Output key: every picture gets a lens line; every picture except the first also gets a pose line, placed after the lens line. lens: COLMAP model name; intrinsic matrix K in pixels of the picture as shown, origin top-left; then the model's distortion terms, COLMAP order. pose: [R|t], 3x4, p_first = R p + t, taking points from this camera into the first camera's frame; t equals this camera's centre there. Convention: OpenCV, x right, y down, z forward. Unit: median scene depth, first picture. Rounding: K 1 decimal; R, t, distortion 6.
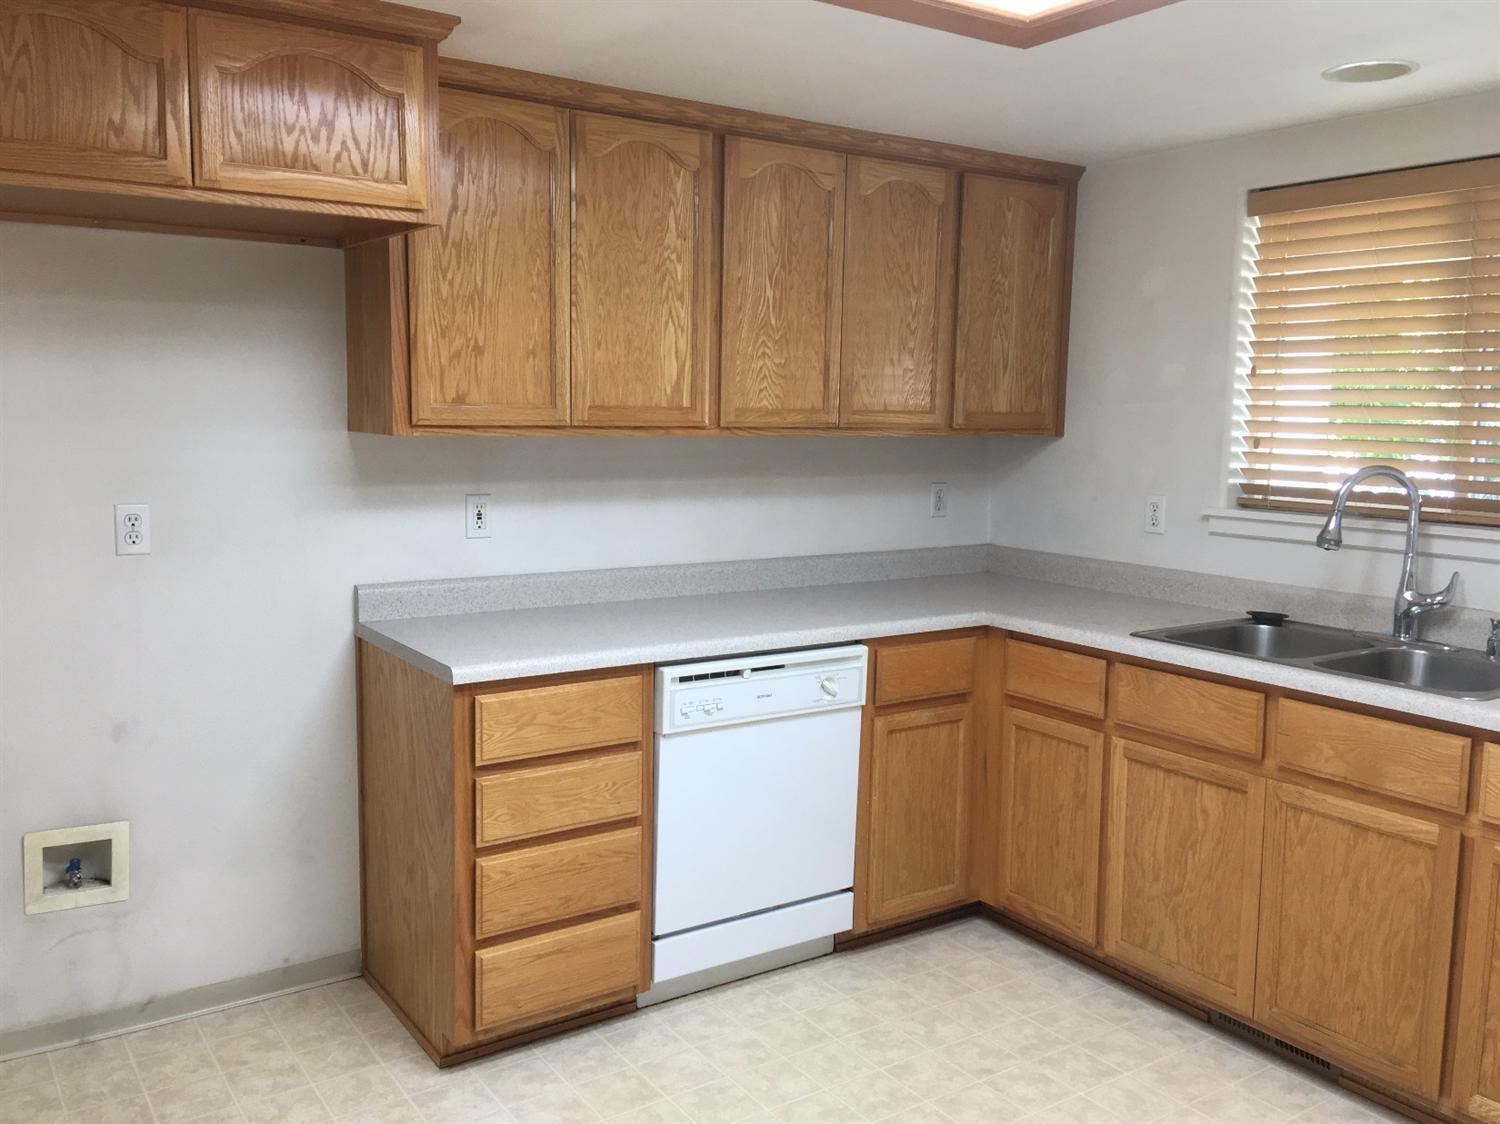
lens RADIAL K [[1260.1, 0, 744.3], [0, 1260.1, 554.0], [0, 0, 1]] dist [0.125768, -0.188655]
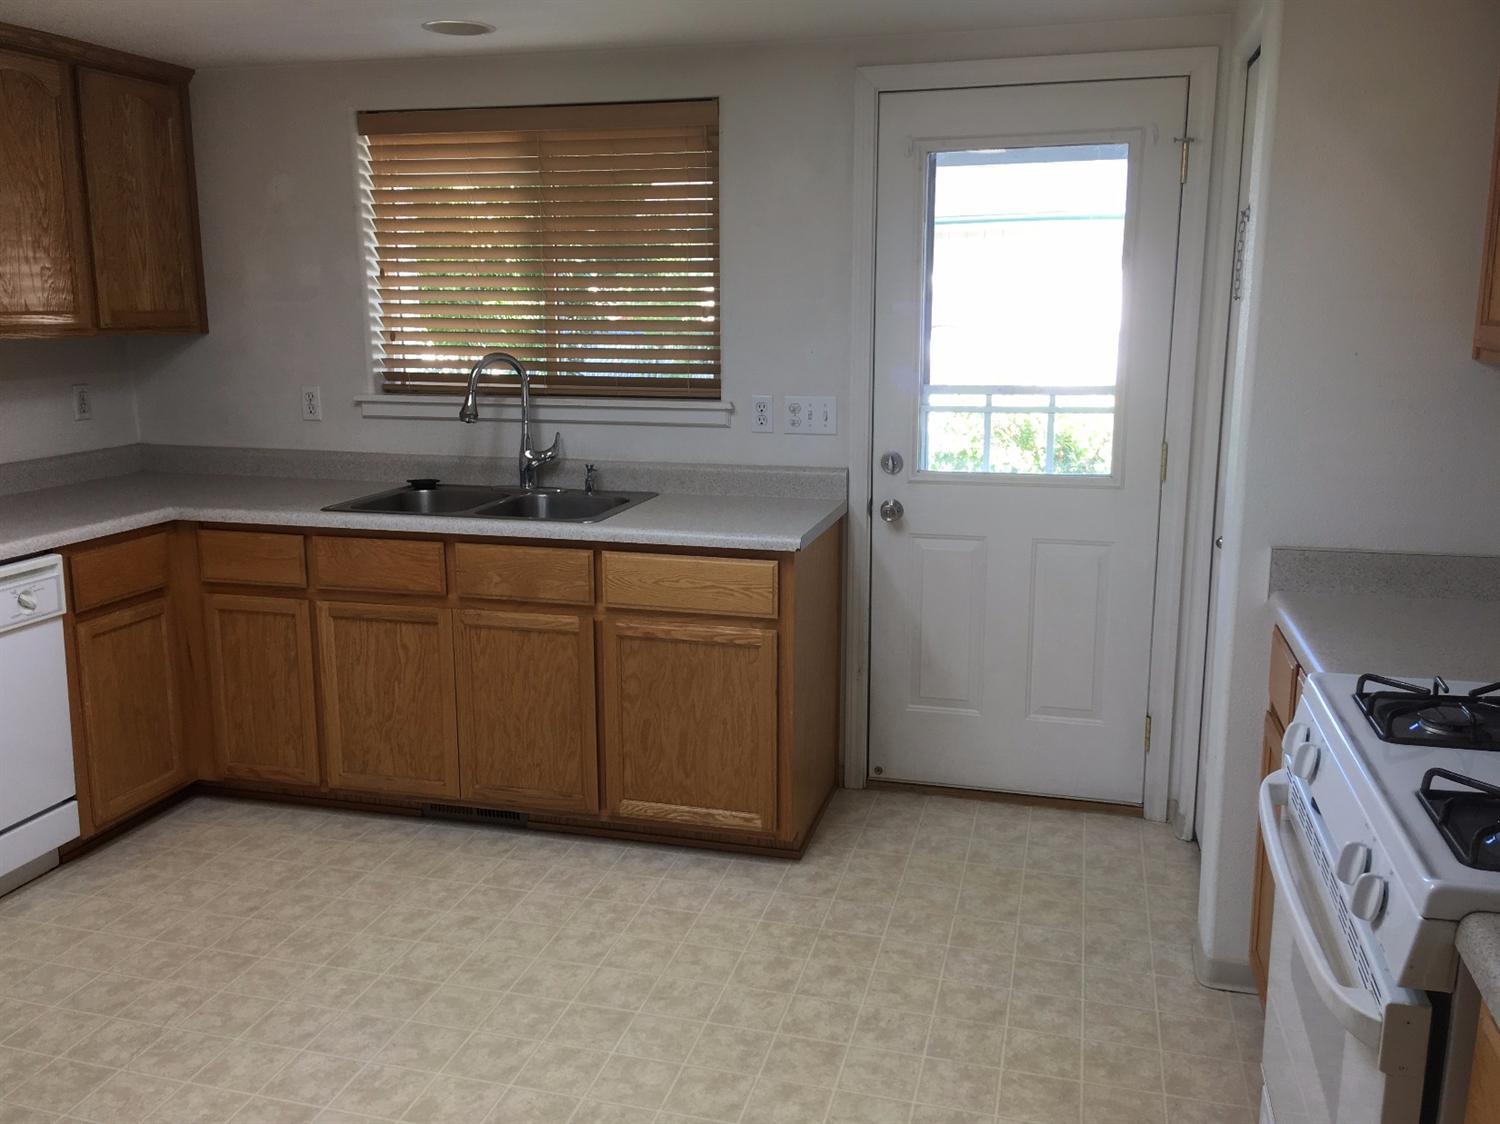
lens RADIAL K [[1260.1, 0, 744.3], [0, 1260.1, 554.0], [0, 0, 1]] dist [0.125768, -0.188655]
pose [[0.755521, -0.142094, 0.639529, -0.140234], [0.087616, 0.989341, 0.116311, 0.002849], [-0.649239, -0.031843, 0.759917, -0.107189]]
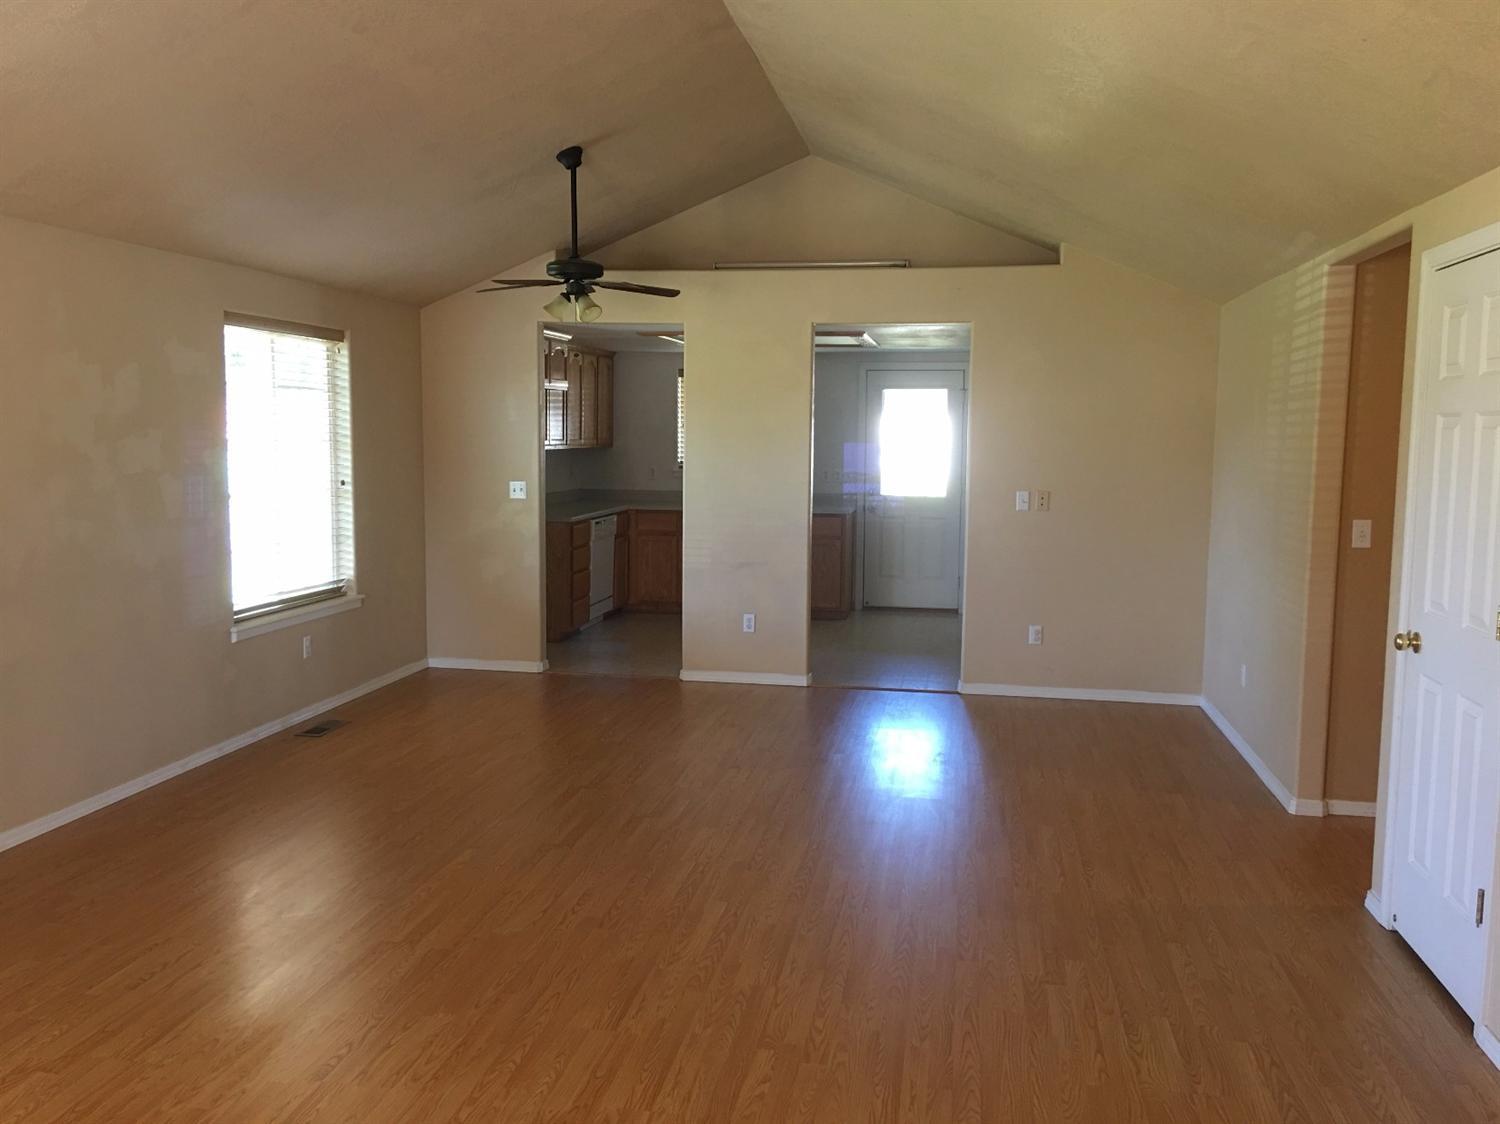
lens RADIAL K [[1260.1, 0, 744.3], [0, 1260.1, 554.0], [0, 0, 1]] dist [0.125768, -0.188655]
pose [[0.696445, -0.079815, 0.713158, -1.882177], [0.083876, 0.996038, 0.029564, 0.102107], [-0.712692, 0.039227, 0.700380, -1.380816]]
